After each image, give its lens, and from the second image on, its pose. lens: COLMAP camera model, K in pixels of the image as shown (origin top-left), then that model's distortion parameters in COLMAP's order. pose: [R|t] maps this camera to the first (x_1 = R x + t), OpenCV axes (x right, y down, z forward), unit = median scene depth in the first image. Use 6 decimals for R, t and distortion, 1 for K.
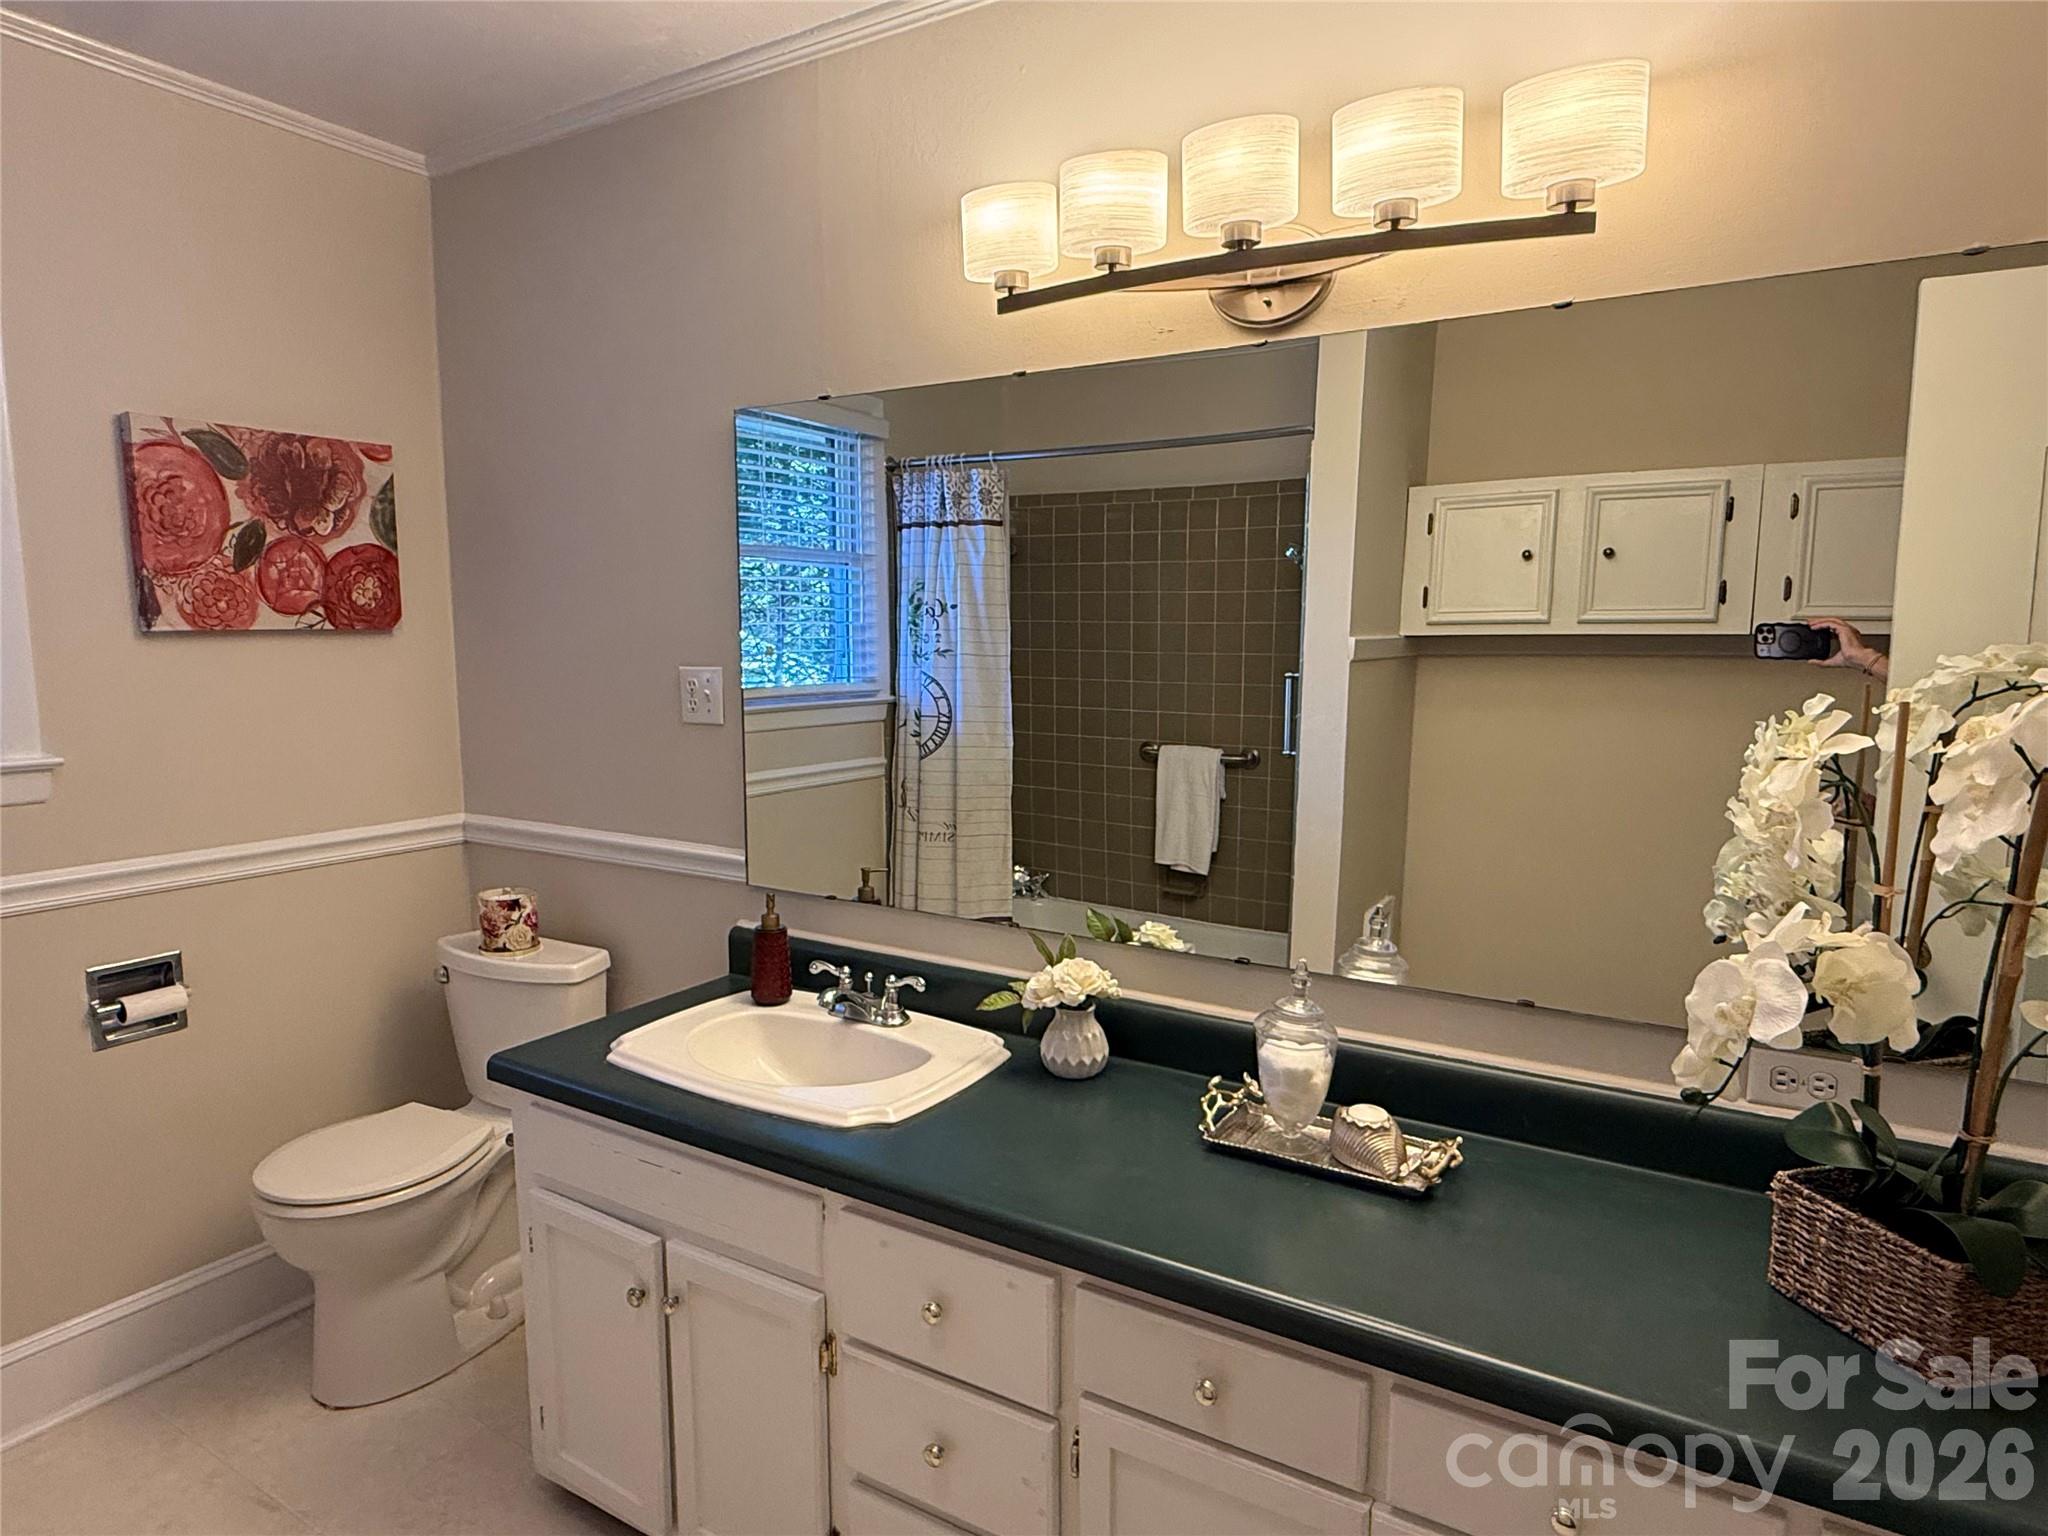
lens RADIAL K [[1202.8, 0, 1024.0], [0, 1202.8, 768.0], [0, 0, 1]] dist [0.033767, -0.000036]
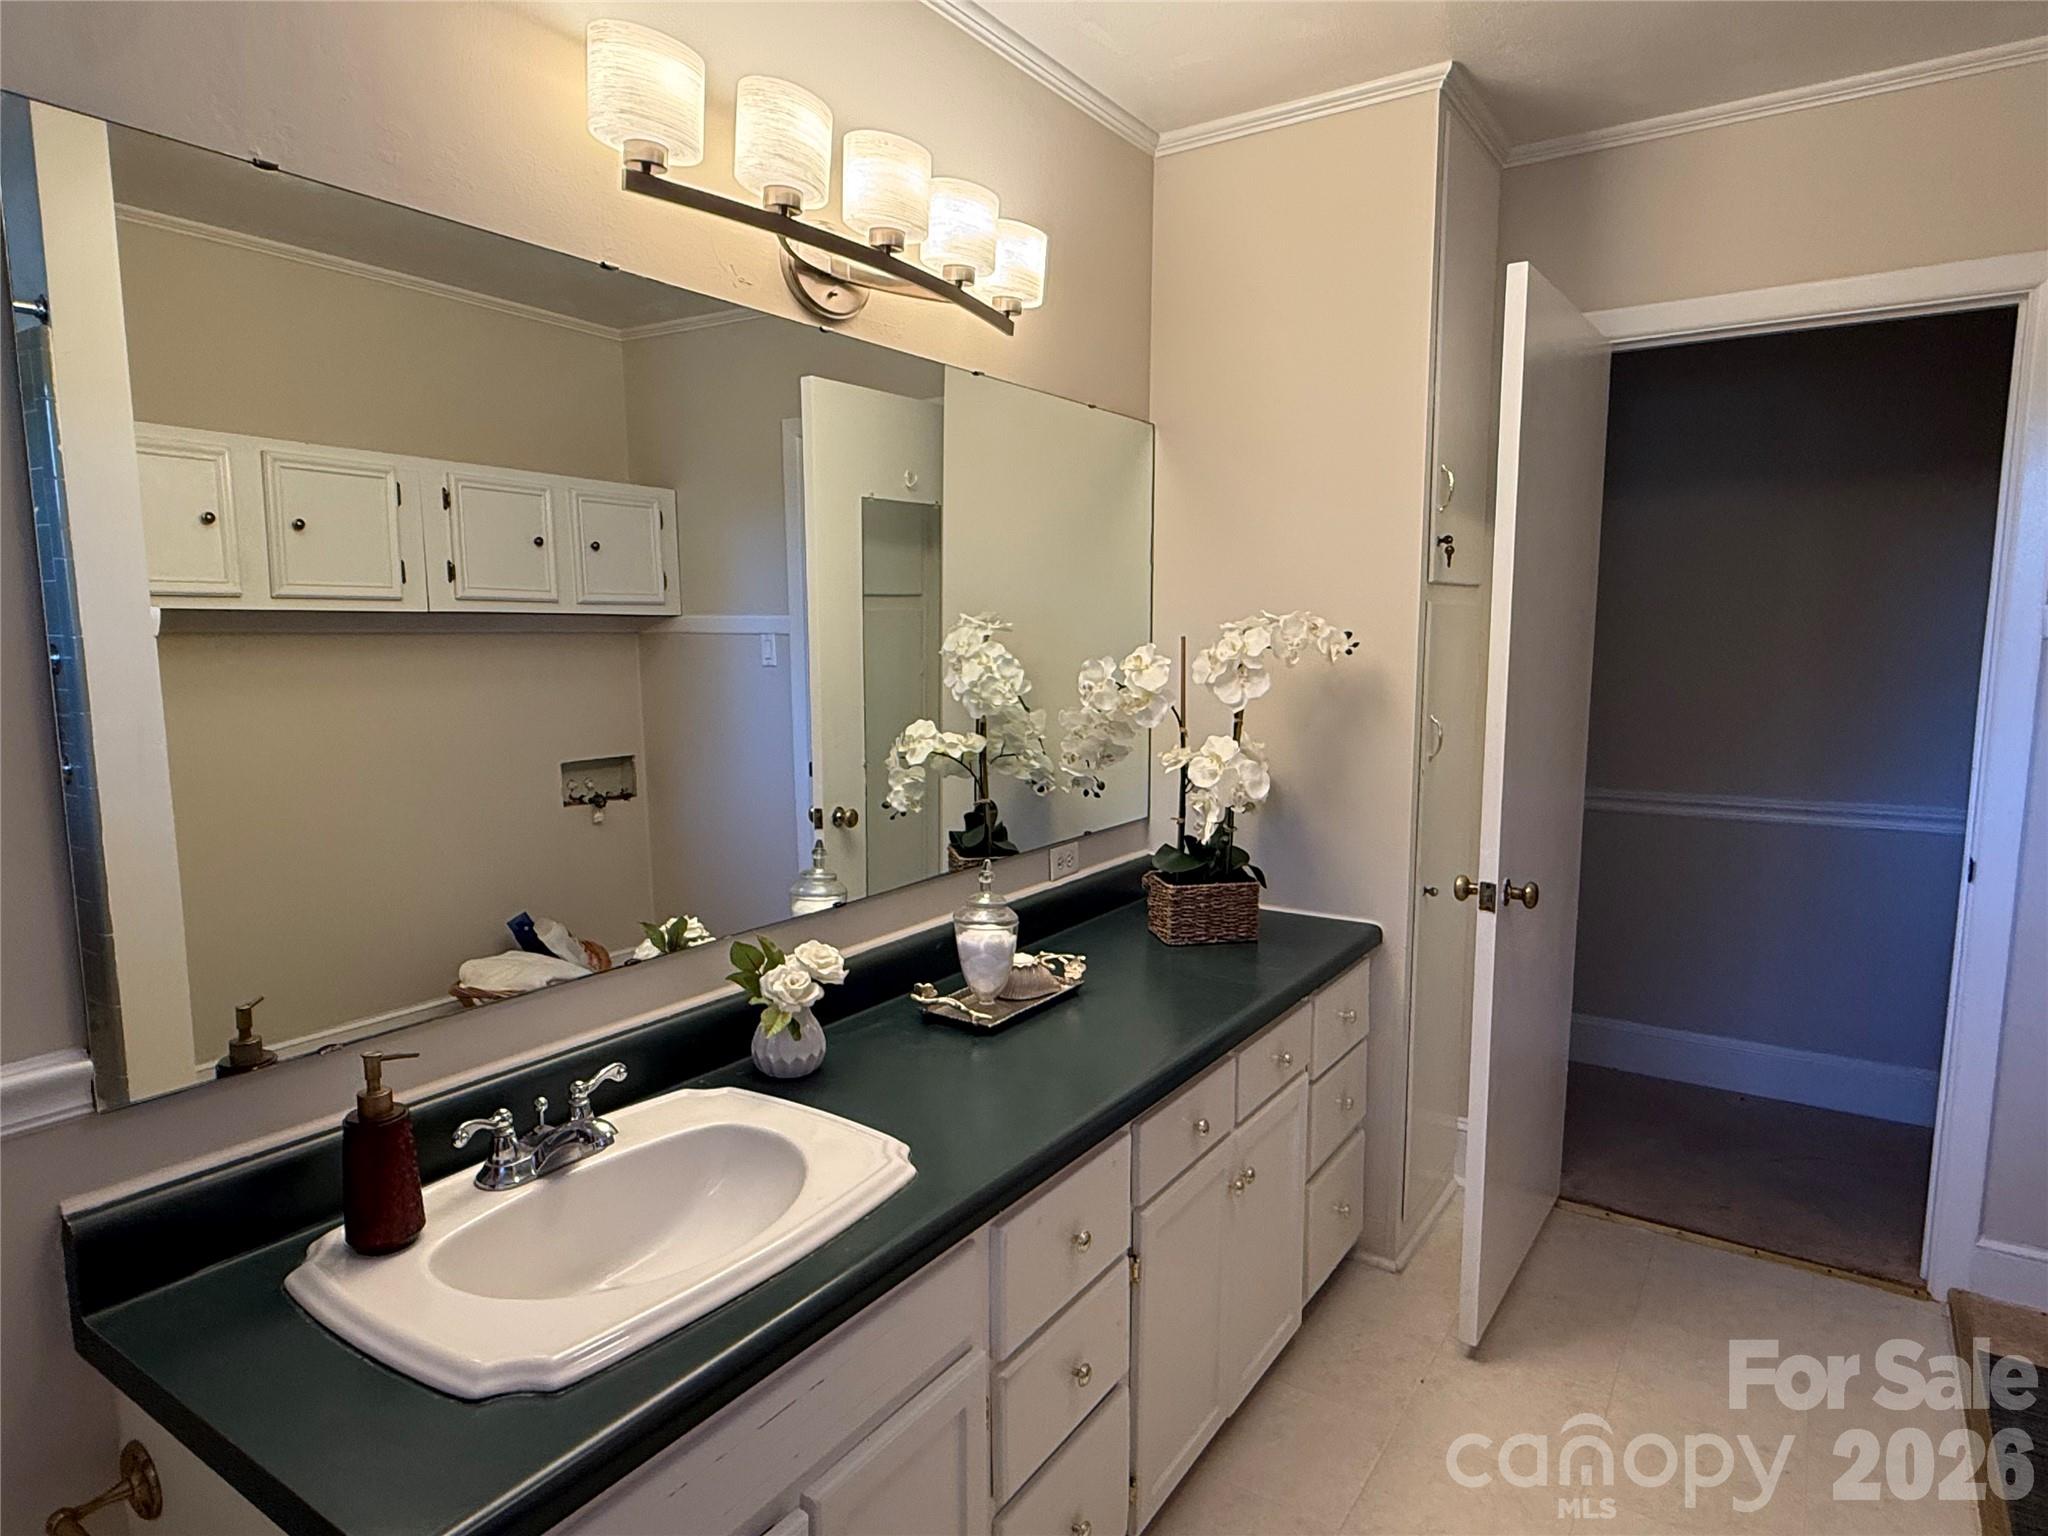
lens RADIAL K [[1202.8, 0, 1024.0], [0, 1202.8, 768.0], [0, 0, 1]] dist [0.033767, -0.000036]
pose [[0.042448, -0.122858, 0.991516, -0.769855], [0.116730, 0.986224, 0.117205, -0.059180], [-0.992256, 0.110764, 0.056204, 0.679376]]
